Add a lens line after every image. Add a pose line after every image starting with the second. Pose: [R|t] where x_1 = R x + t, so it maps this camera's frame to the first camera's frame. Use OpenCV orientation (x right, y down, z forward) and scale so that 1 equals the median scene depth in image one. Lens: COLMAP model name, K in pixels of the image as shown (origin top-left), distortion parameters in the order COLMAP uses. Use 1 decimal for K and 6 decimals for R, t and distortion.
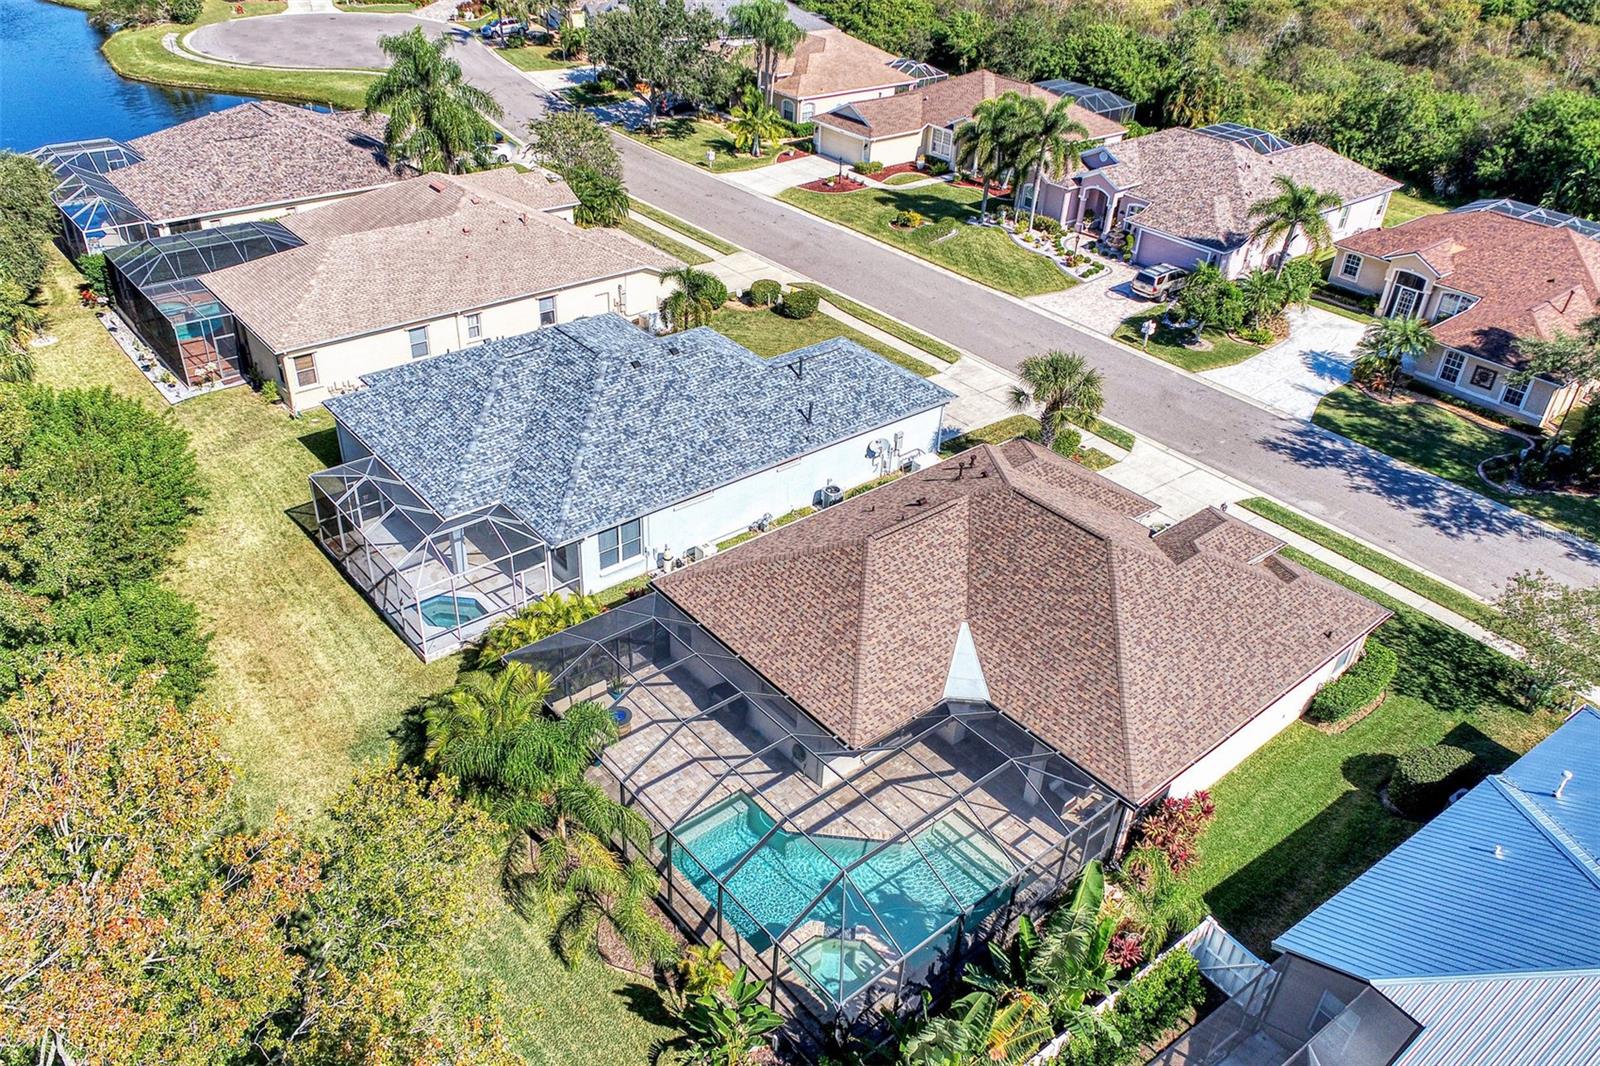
lens RADIAL K [[1155.0, 0, 833.3], [0, 1155.0, 535.0], [0, 0, 1]] dist [-0.001363, 0.000766]
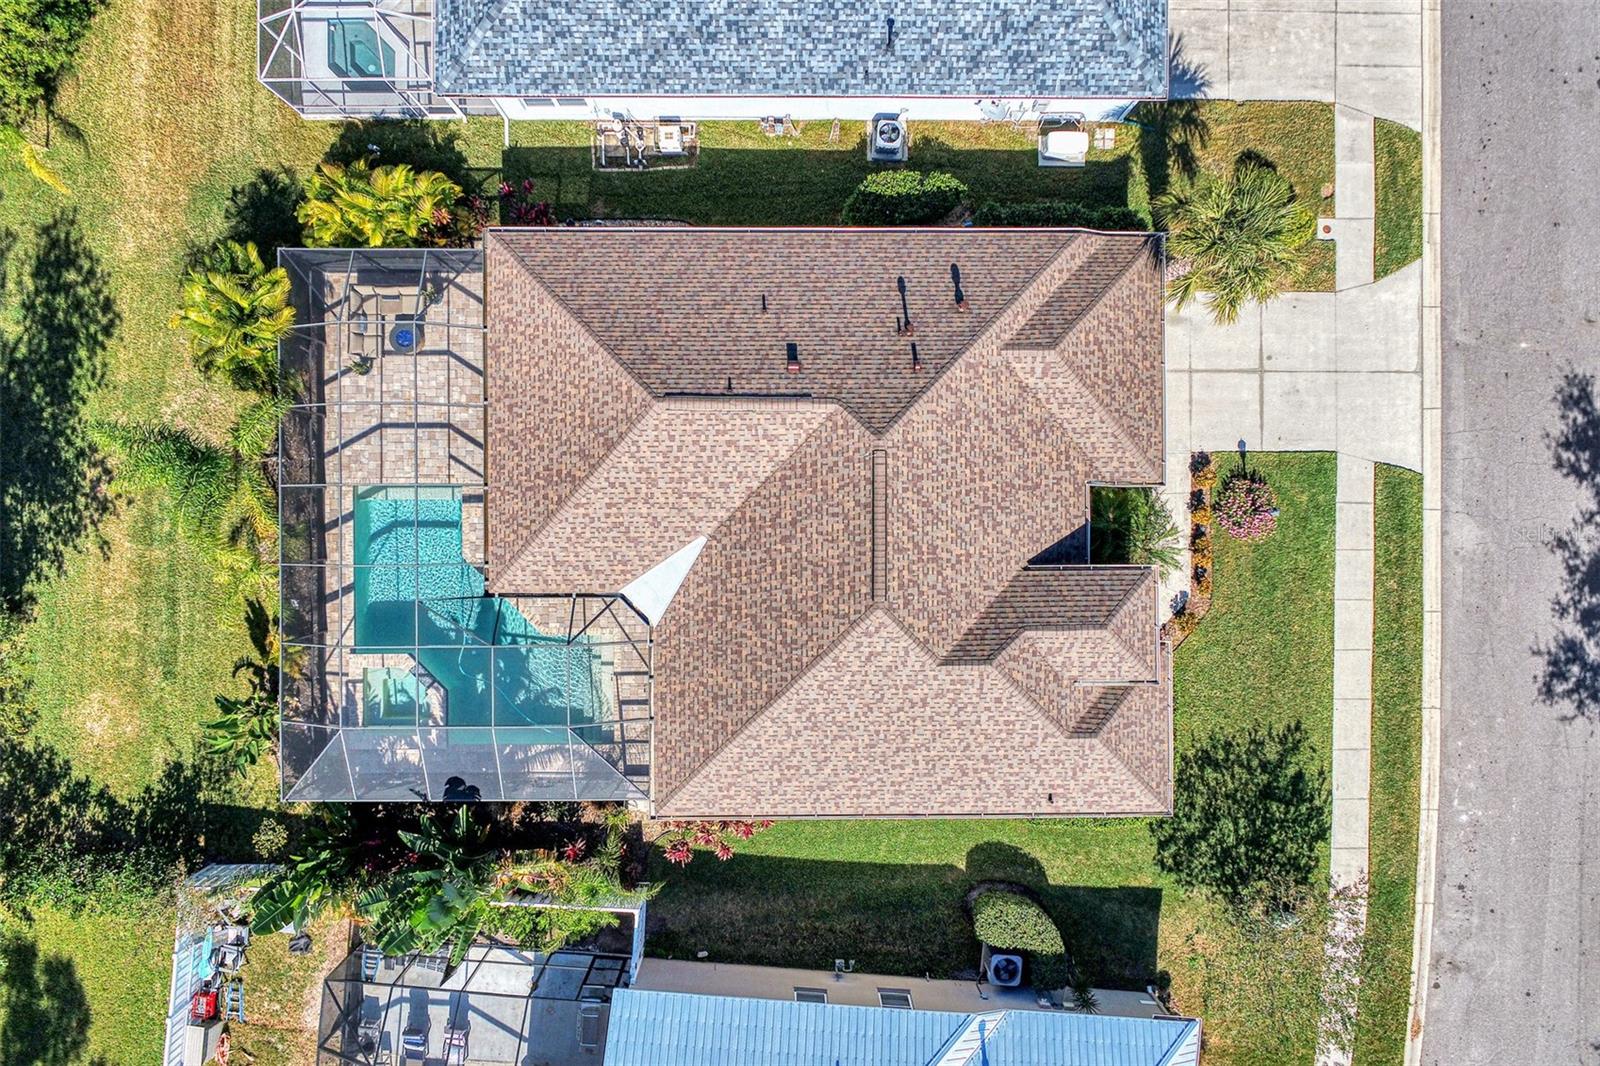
lens RADIAL K [[1081.0, 0, 800.0], [0, 1081.0, 533.0], [0, 0, 1]] dist [-0.012629, 0.001618]
pose [[0.749276, 0.661562, -0.030362, 0.186150], [-0.349357, 0.433794, 0.830525, -0.612030], [0.562614, -0.611685, 0.556153, 0.581123]]
